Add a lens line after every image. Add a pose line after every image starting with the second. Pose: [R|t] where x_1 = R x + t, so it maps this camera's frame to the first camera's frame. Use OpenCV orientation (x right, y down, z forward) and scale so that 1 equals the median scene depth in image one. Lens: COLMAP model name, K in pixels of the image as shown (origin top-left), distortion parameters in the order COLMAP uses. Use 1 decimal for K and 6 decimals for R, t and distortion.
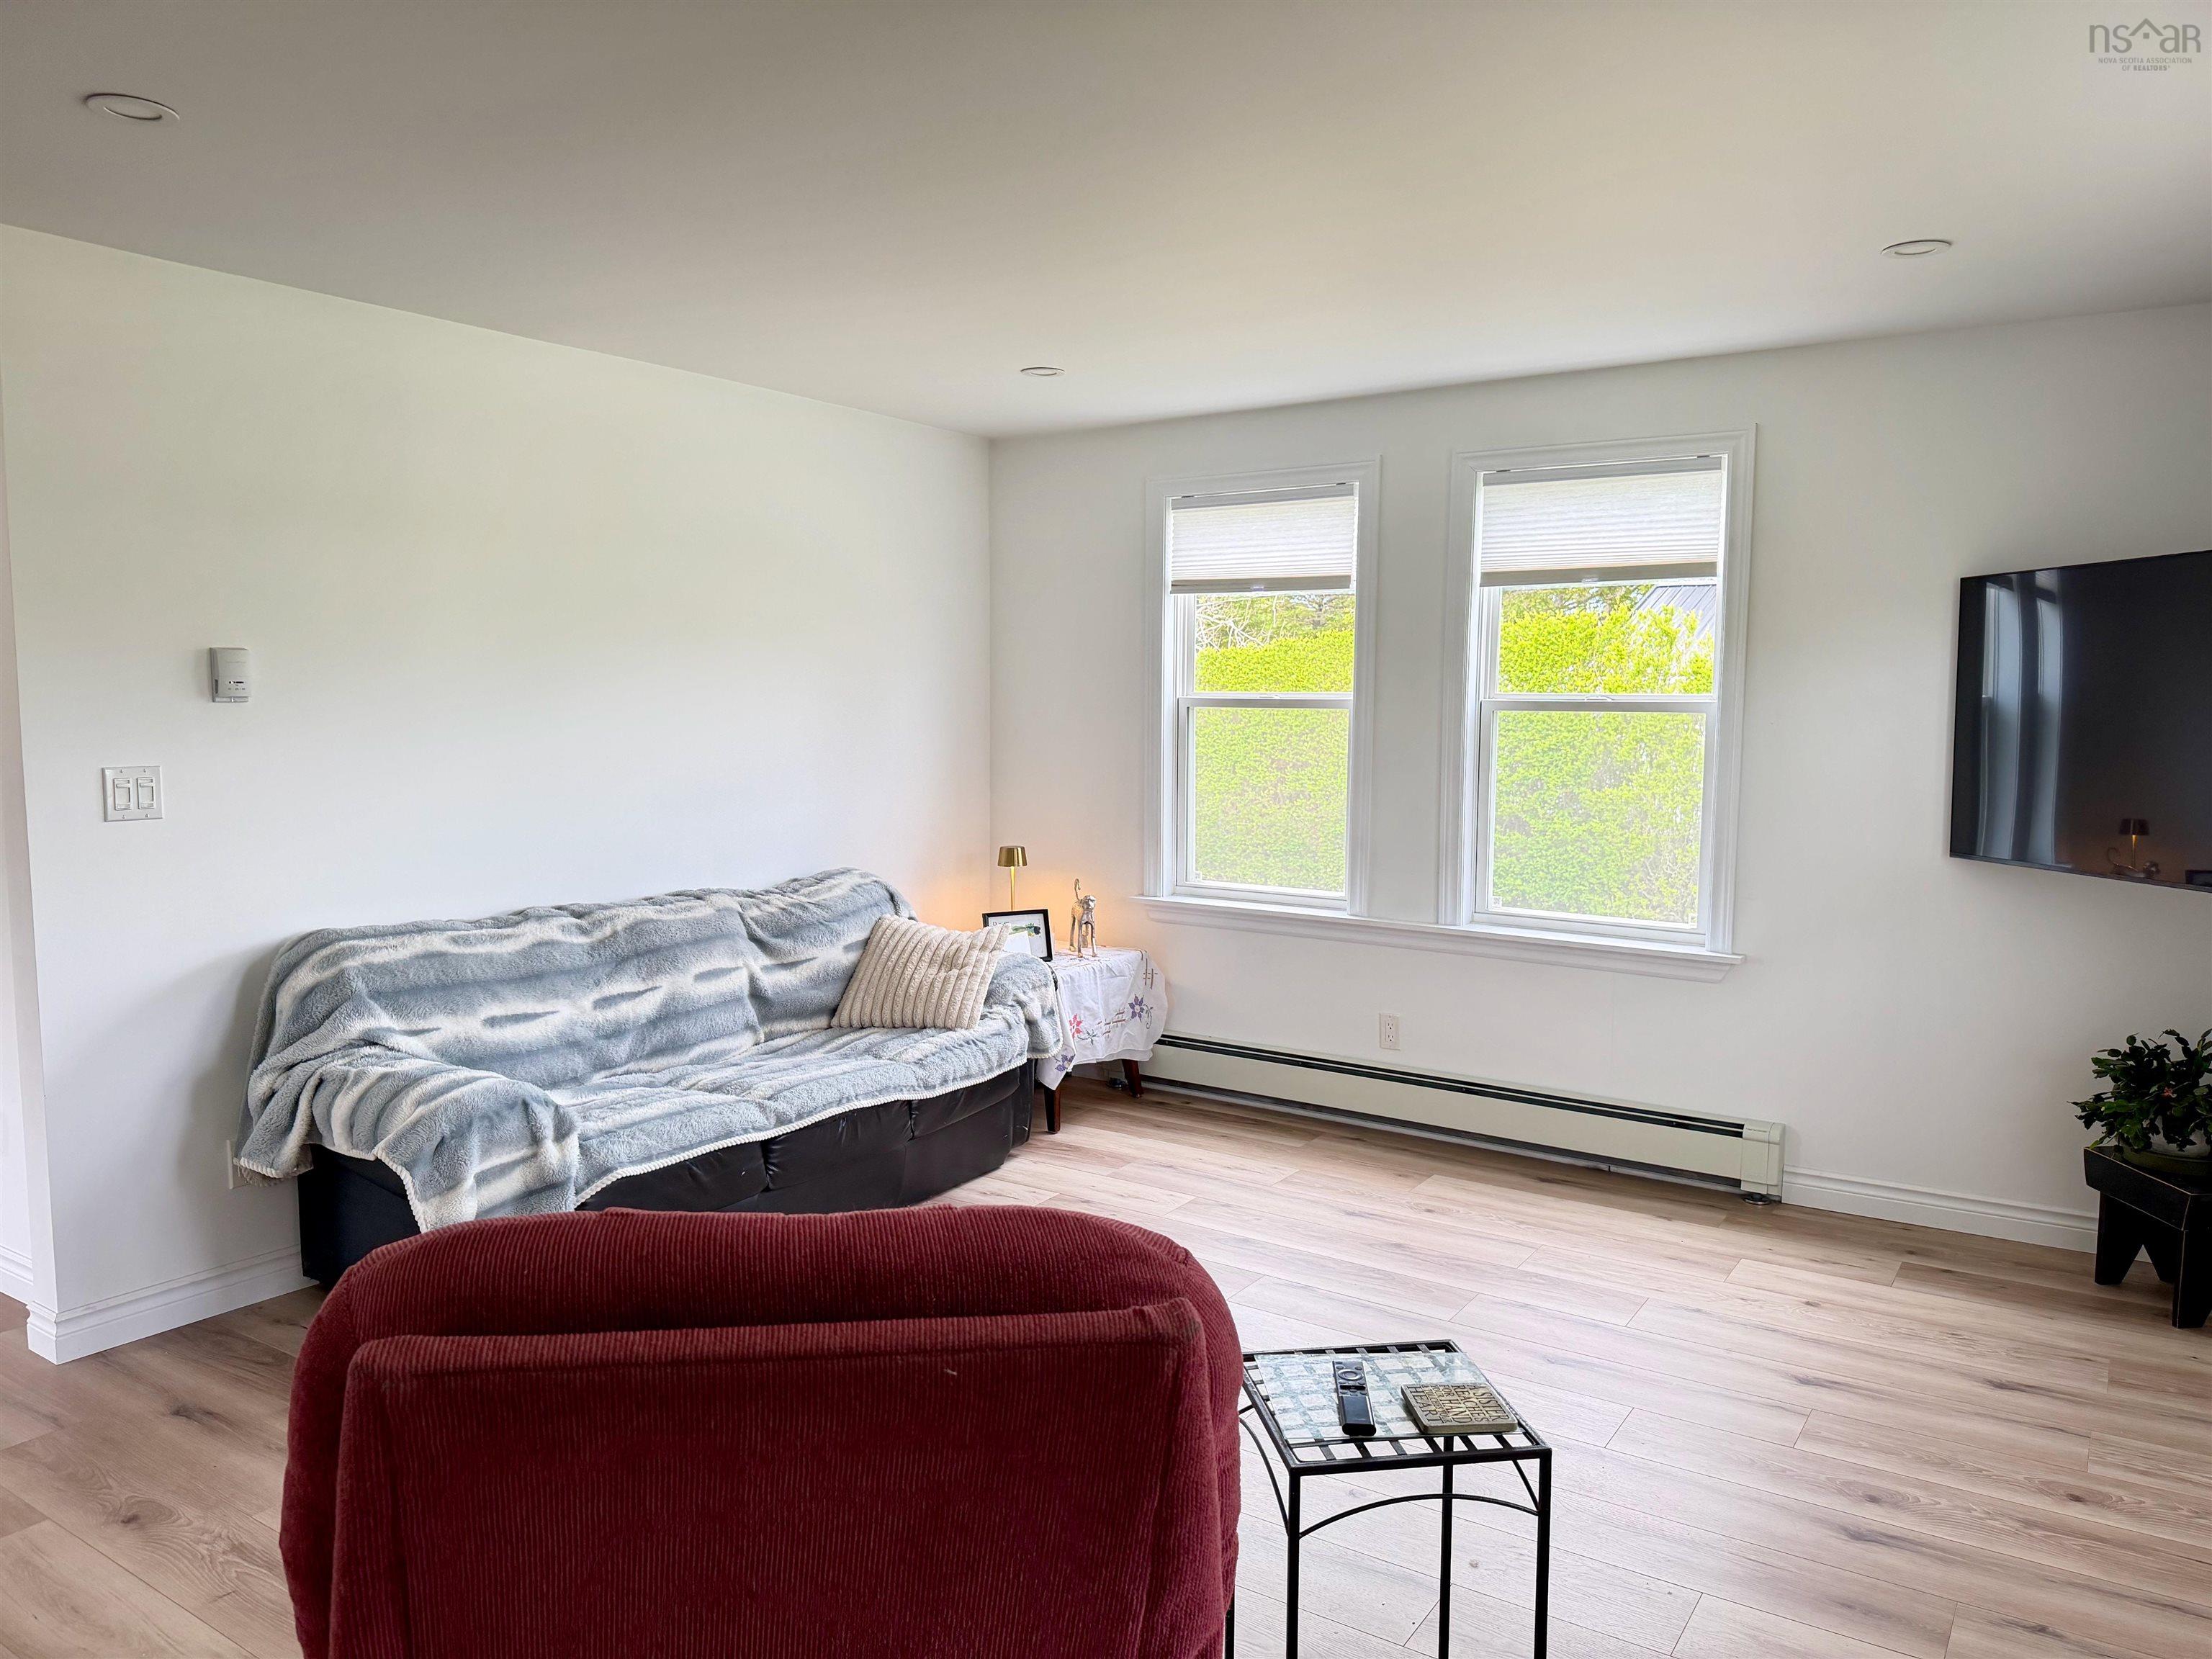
lens RADIAL K [[1556.1, 0, 1110.0], [0, 1556.1, 827.7], [0, 0, 1]] dist [0.057666, -0.062985]
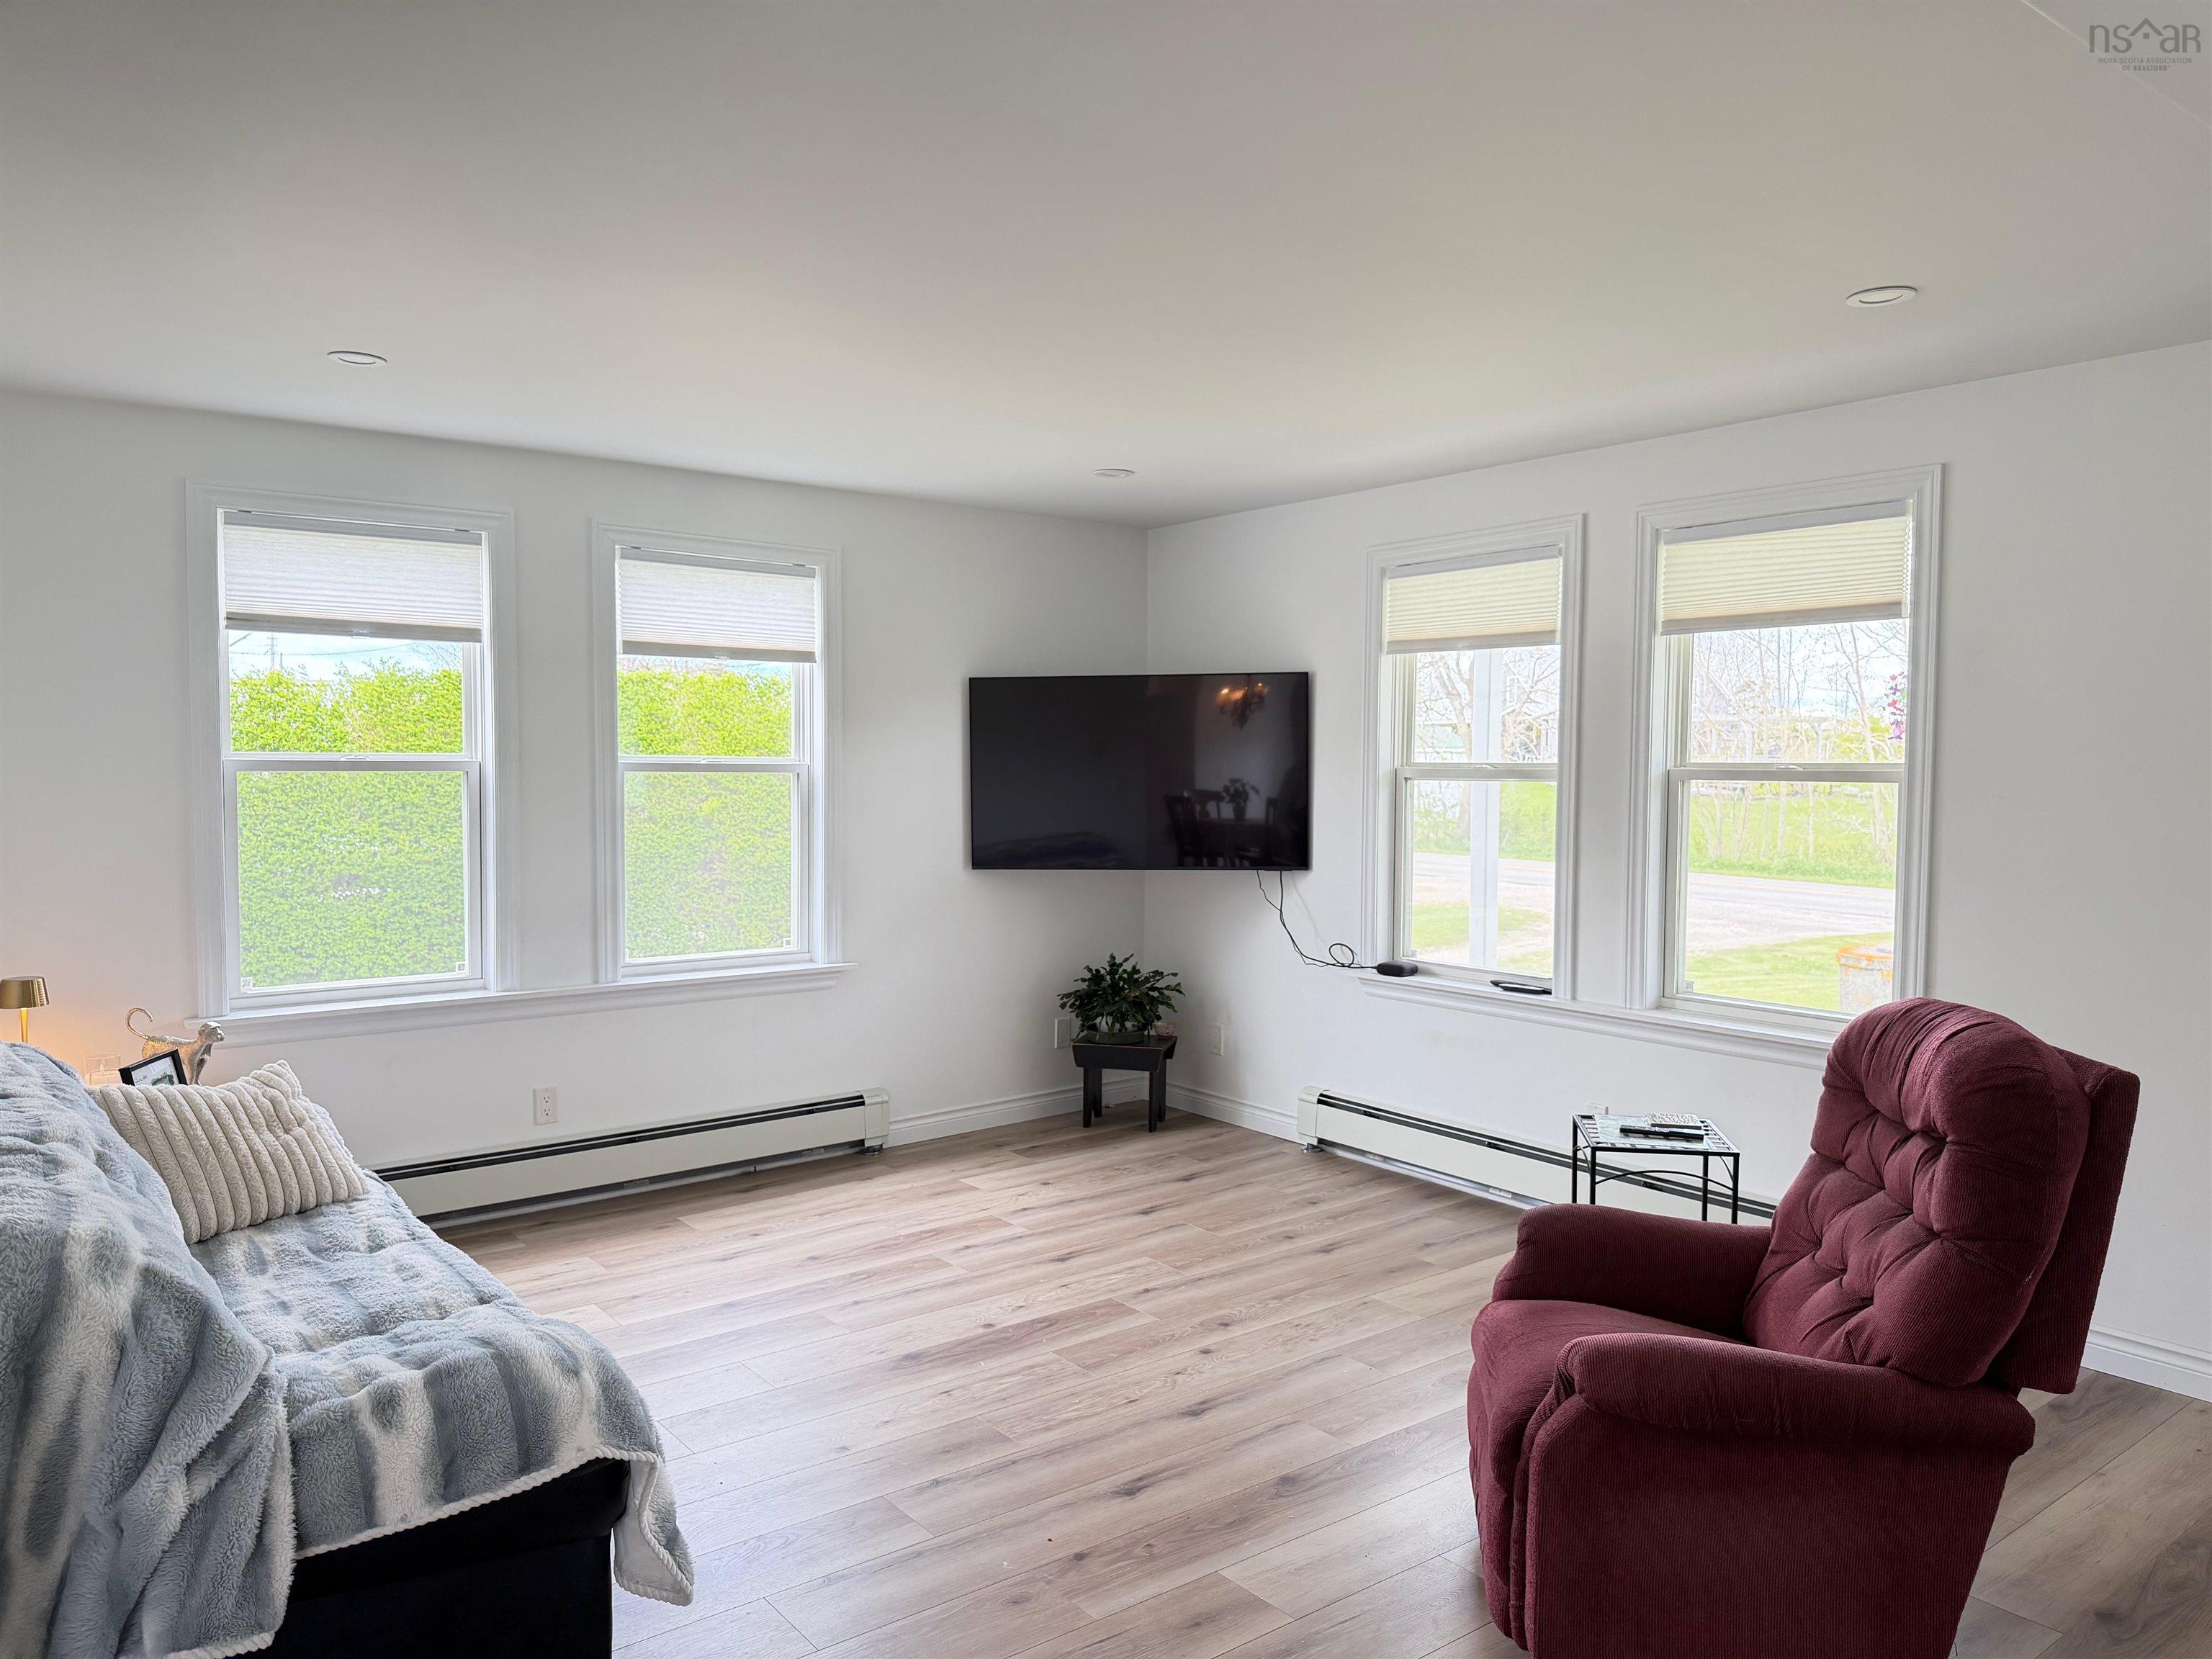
lens RADIAL K [[1525.7, 0, 1122.0], [0, 1525.7, 822.1], [0, 0, 1]] dist [0.071447, -0.009498]
pose [[0.304240, -0.044655, 0.951548, -0.702494], [0.081197, 0.996481, 0.020803, -0.039743], [-0.949129, 0.070934, 0.306795, 0.405380]]
